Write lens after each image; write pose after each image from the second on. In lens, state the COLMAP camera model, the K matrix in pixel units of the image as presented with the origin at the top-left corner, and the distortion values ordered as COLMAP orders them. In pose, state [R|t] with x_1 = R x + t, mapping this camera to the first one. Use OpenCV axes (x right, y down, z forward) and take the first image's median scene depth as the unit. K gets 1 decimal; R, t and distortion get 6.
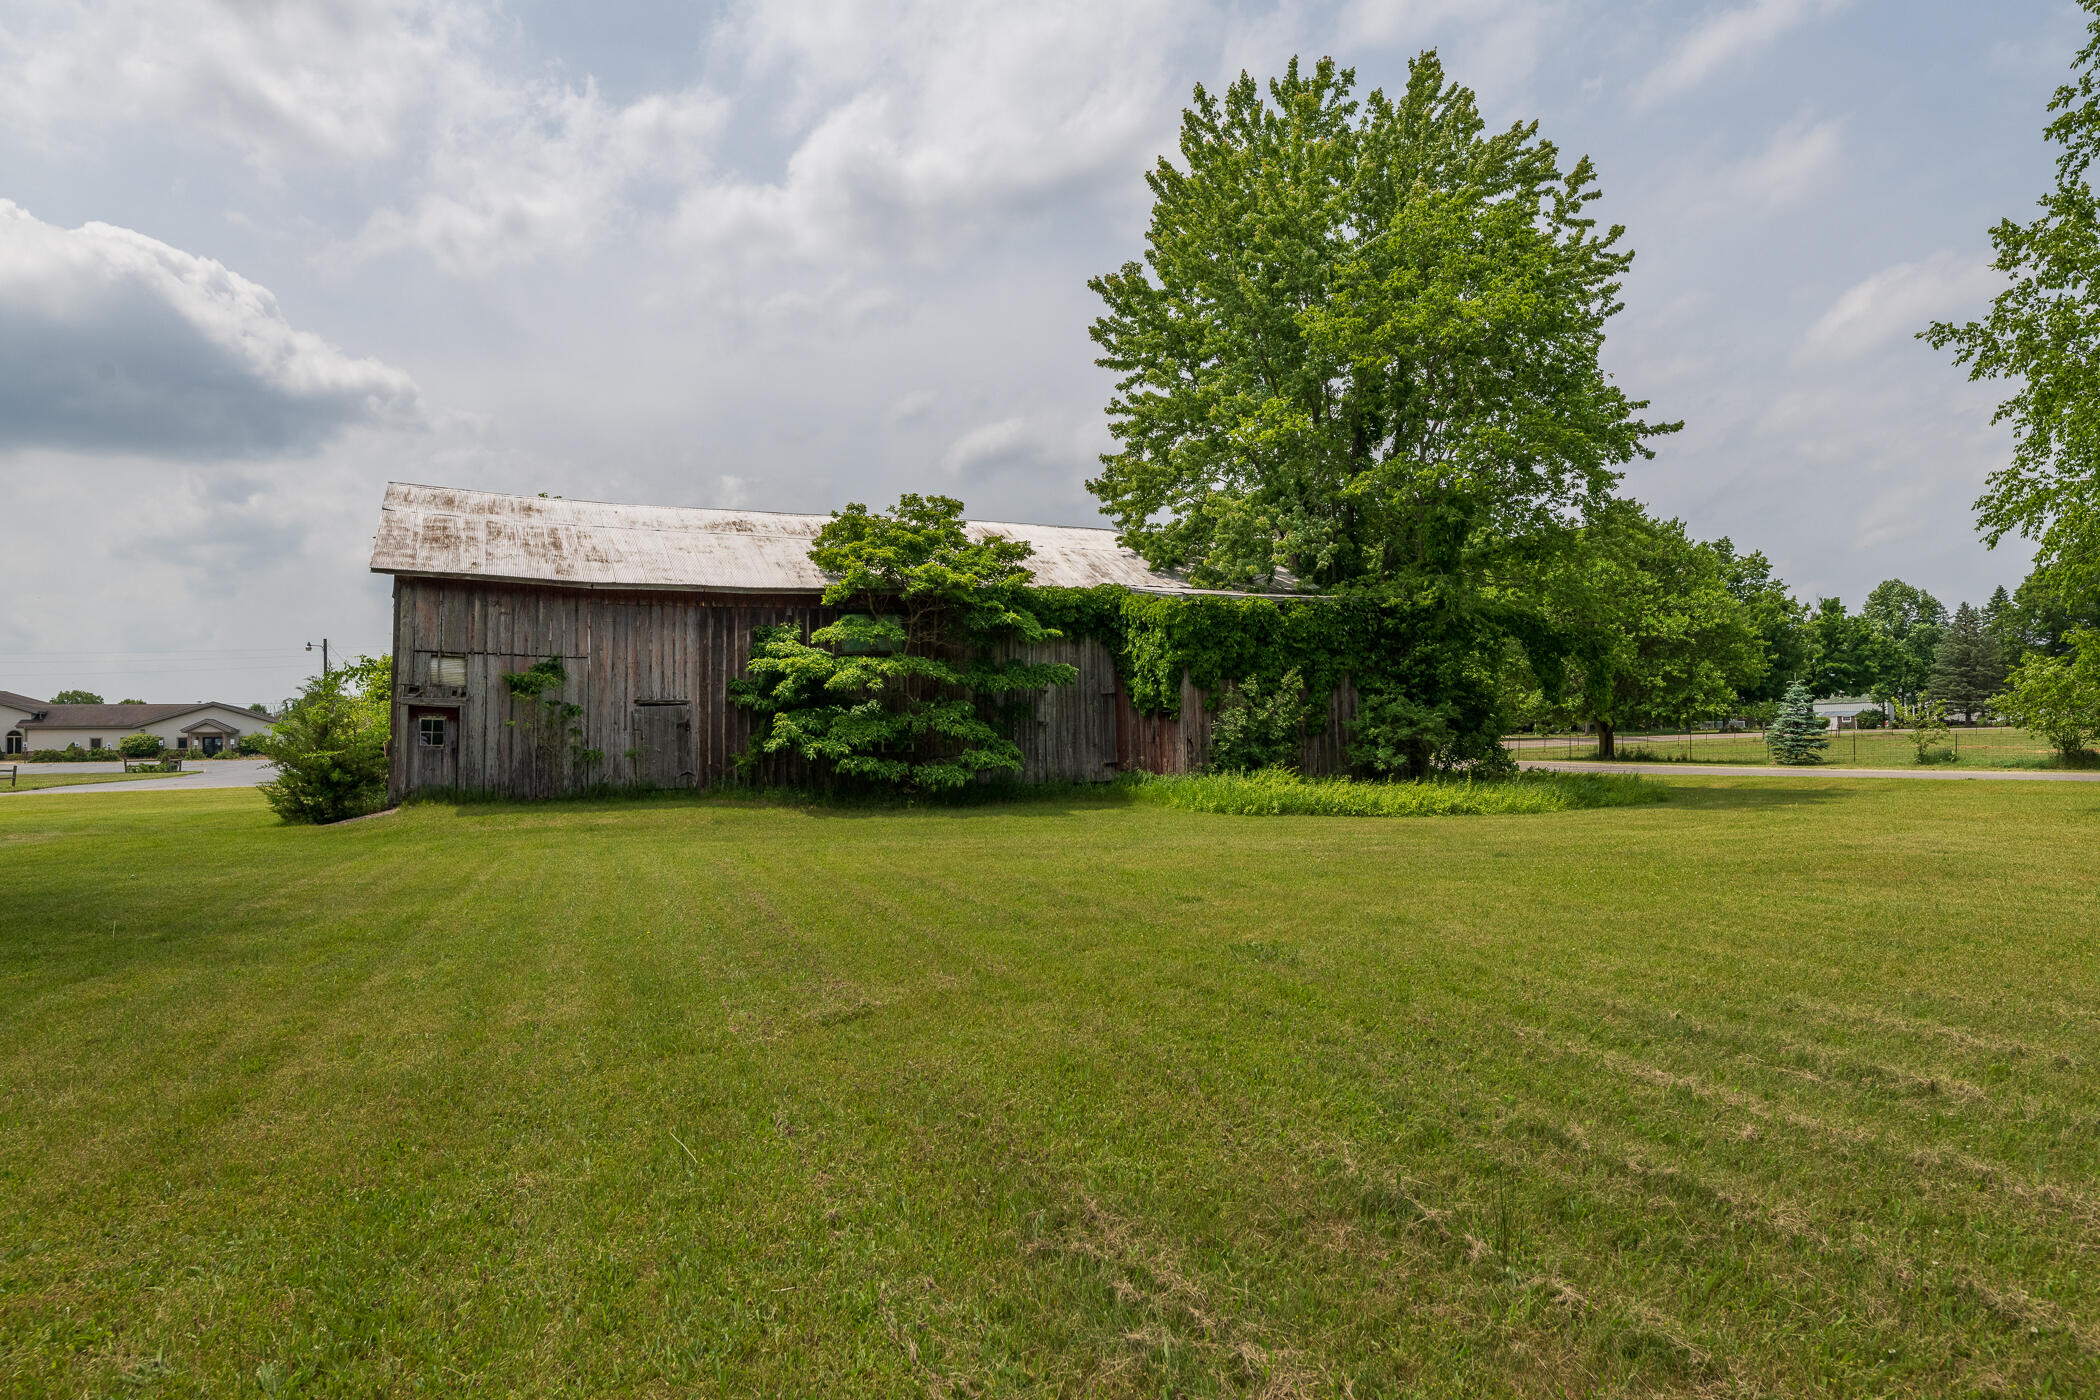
lens RADIAL K [[1364.4, 0, 1057.4], [0, 1364.4, 700.4], [0, 0, 1]] dist [0.003473, -0.001768]
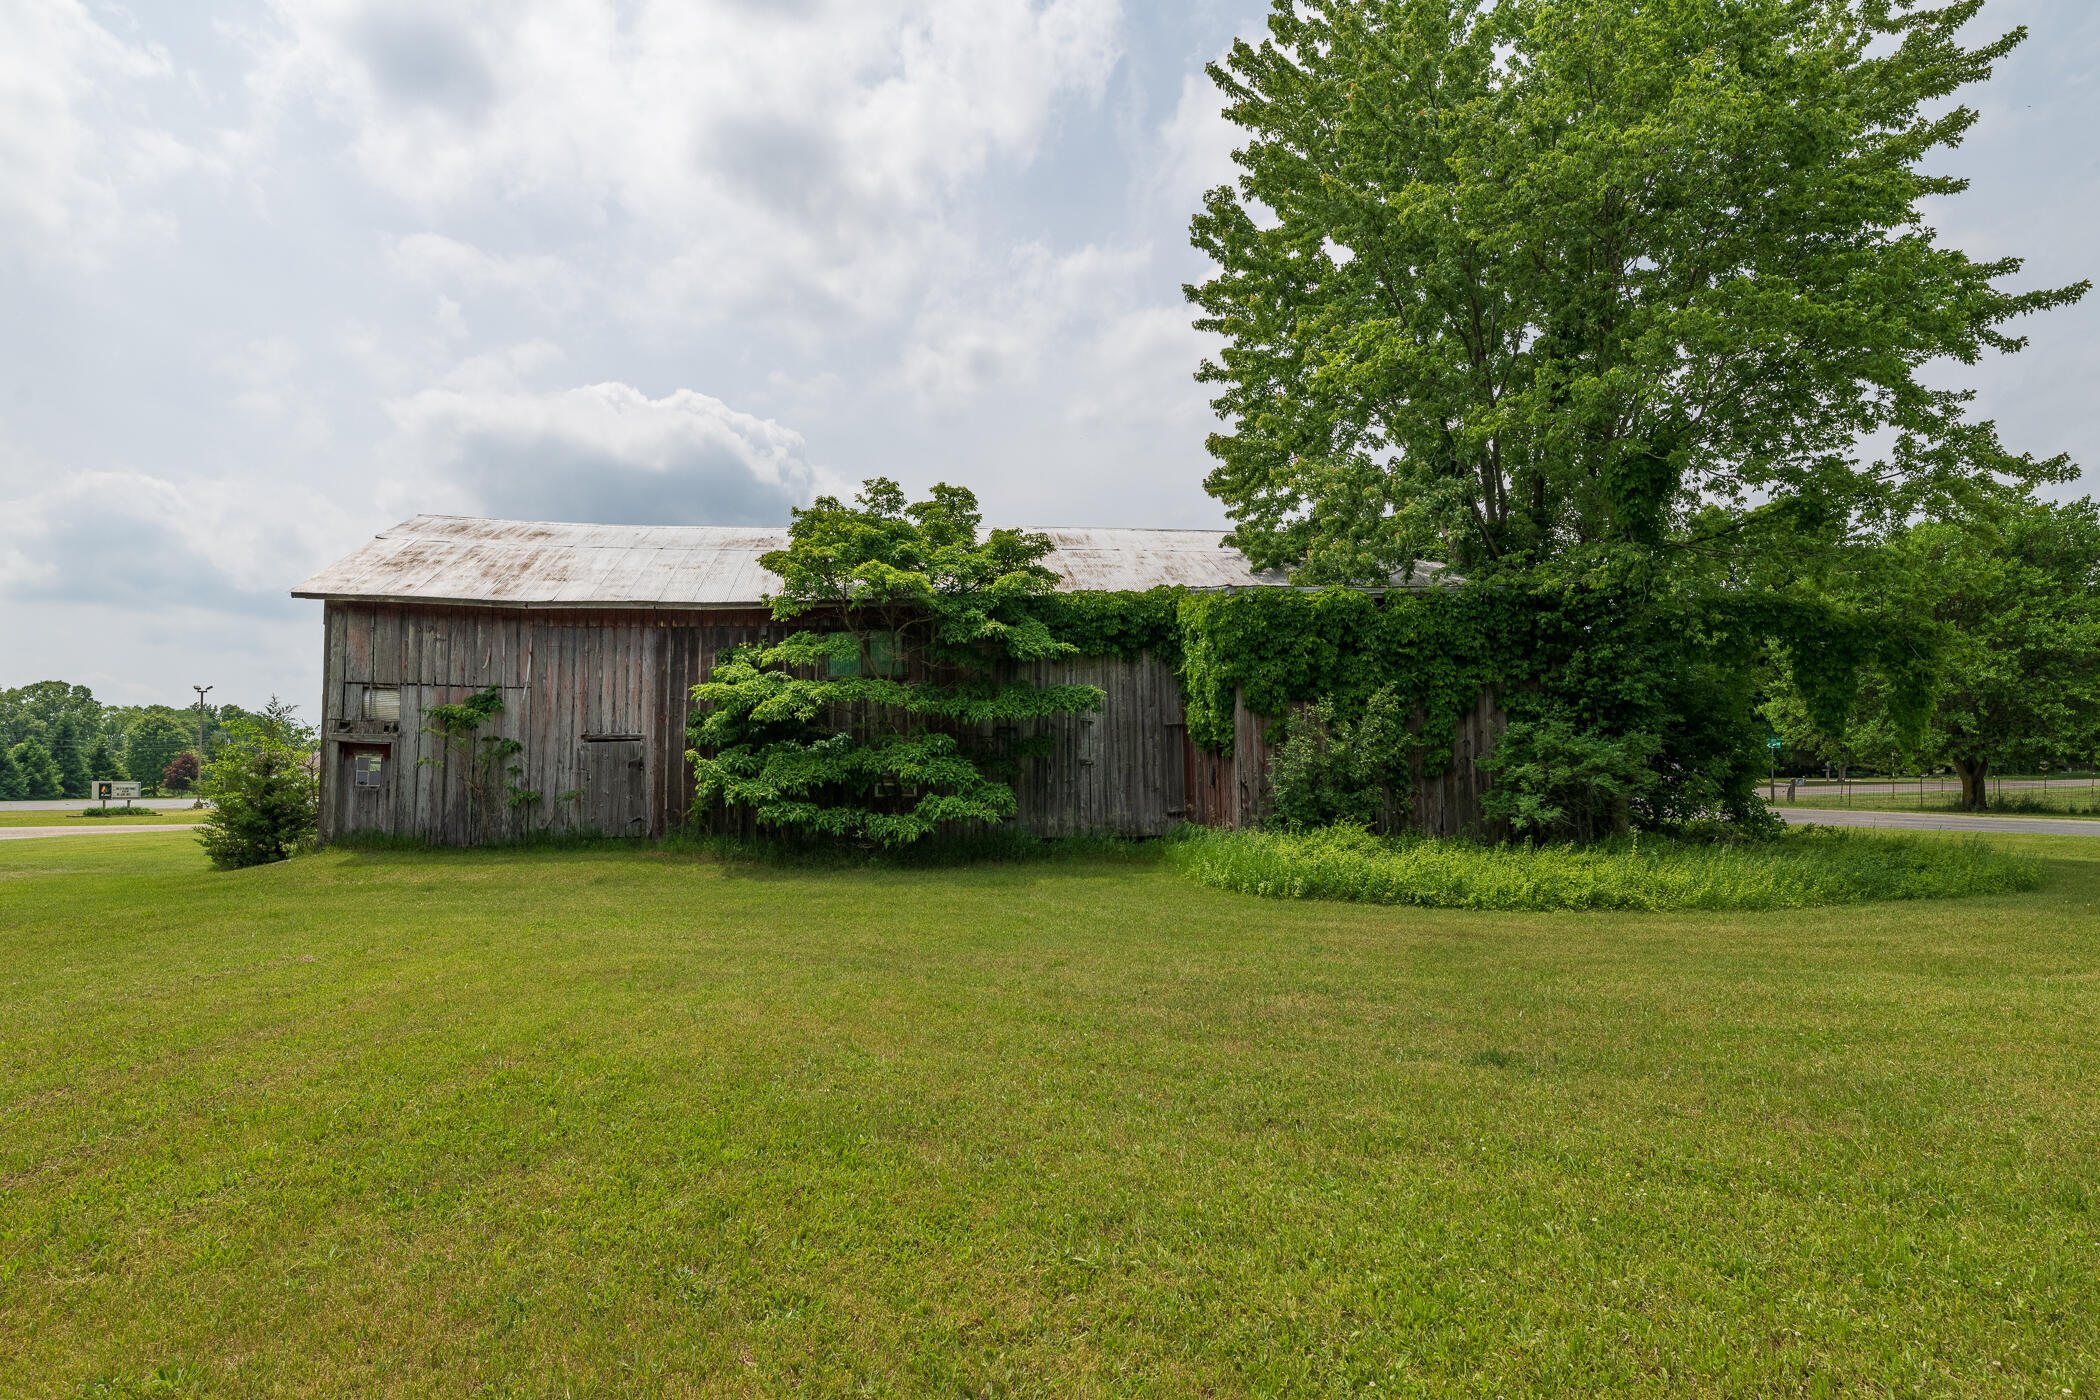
lens RADIAL K [[1116.2, 0, 1050.1], [0, 1116.2, 742.9], [0, 0, 1]] dist [0.002862, 0.000260]
pose [[0.945679, -0.006618, -0.325034, 0.201934], [0.005395, 0.999975, -0.004666, 0.009422], [0.325057, 0.002659, 0.945691, 0.405781]]
